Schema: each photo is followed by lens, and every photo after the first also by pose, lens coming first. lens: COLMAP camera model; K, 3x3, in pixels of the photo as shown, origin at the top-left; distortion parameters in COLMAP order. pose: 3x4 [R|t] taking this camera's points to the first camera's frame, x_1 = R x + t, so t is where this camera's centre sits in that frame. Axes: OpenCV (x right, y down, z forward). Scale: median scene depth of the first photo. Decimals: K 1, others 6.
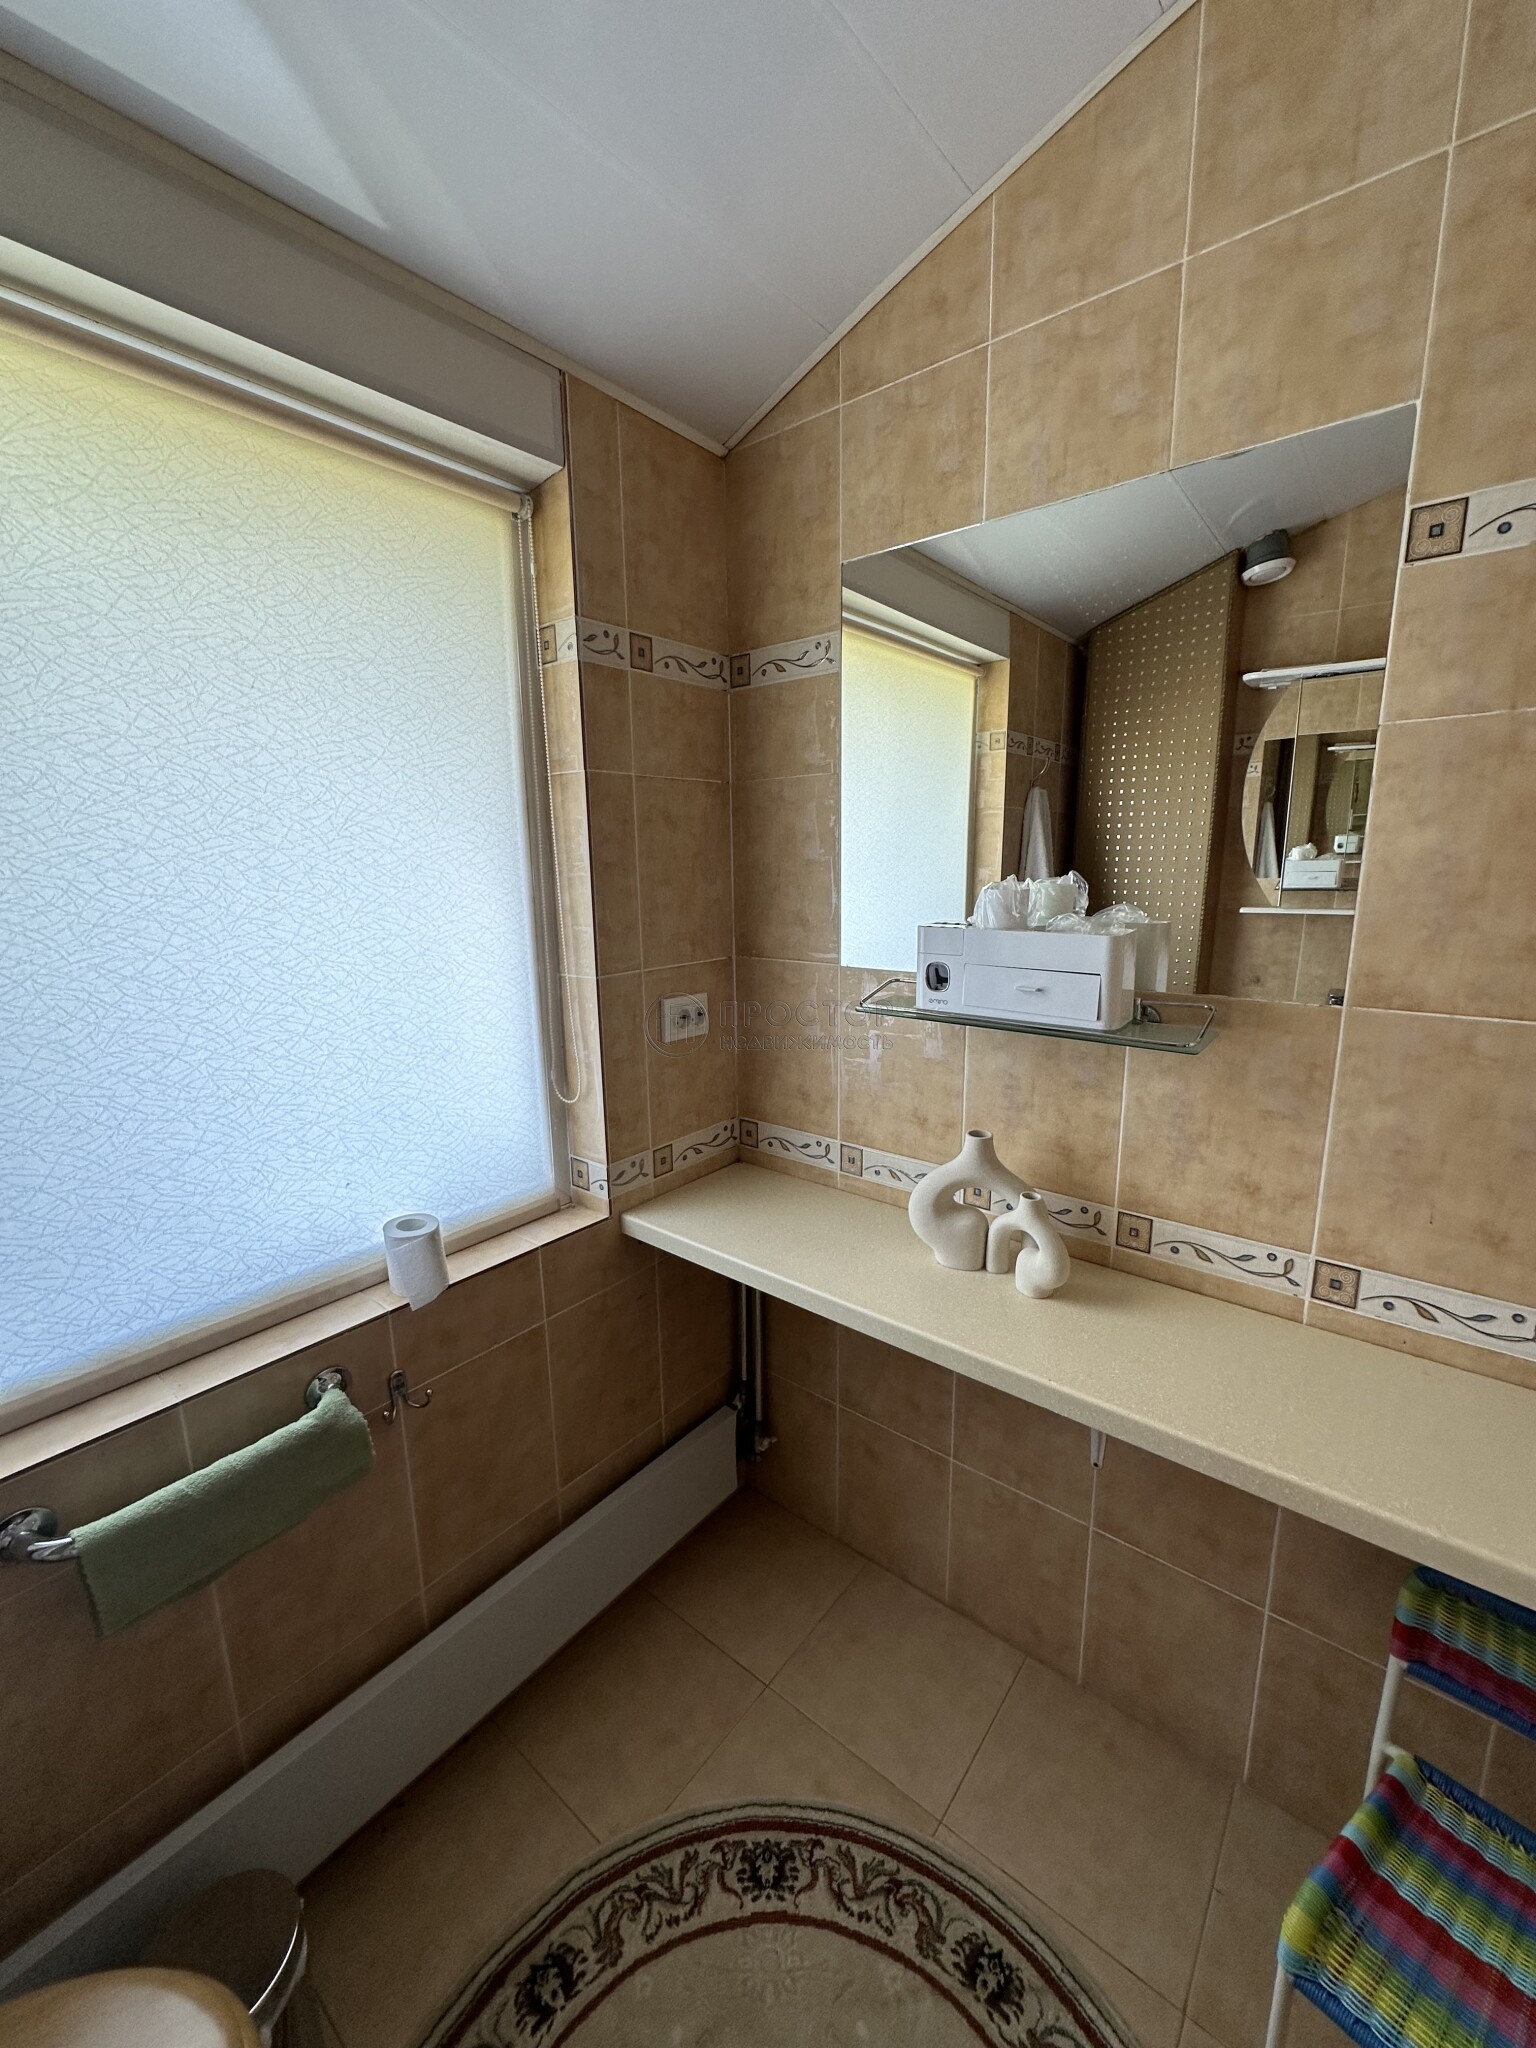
lens RADIAL K [[818.6, 0, 768.0], [0, 818.6, 1024.0], [0, 0, 1]] dist [-0.006006, 0.001265]
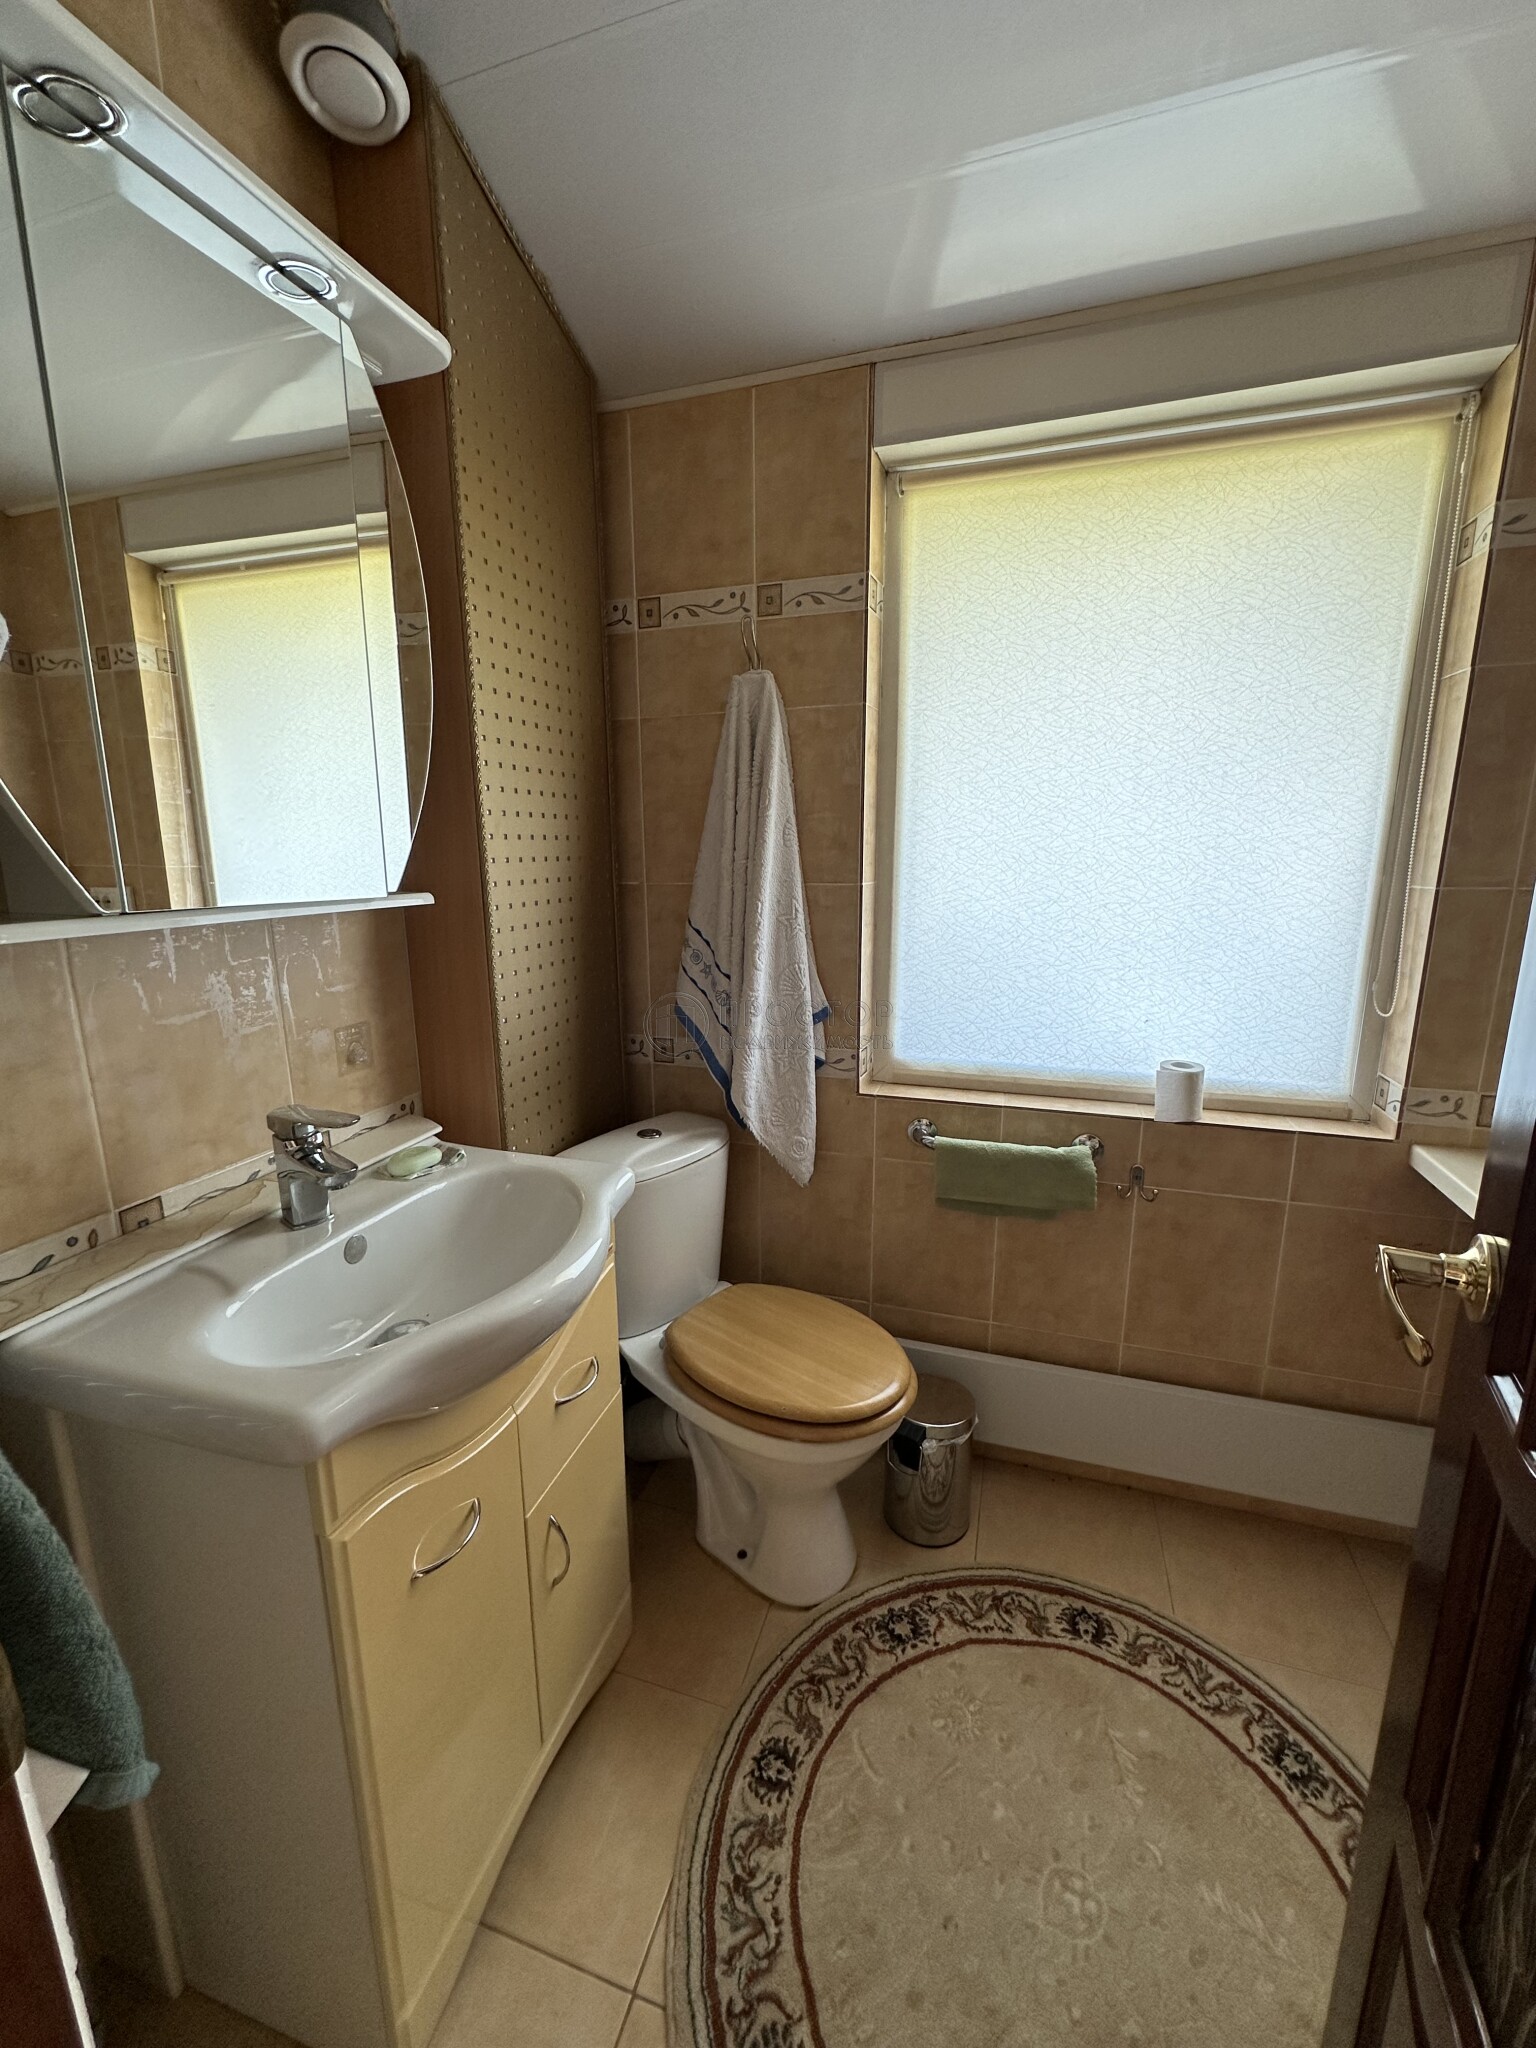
lens RADIAL K [[818.6, 0, 768.0], [0, 818.6, 1024.0], [0, 0, 1]] dist [-0.006006, 0.001265]
pose [[0.364016, 0.201042, -0.909436, 0.484751], [-0.186299, 0.972411, 0.140394, 0.131402], [0.912571, 0.118321, 0.391427, -0.088313]]
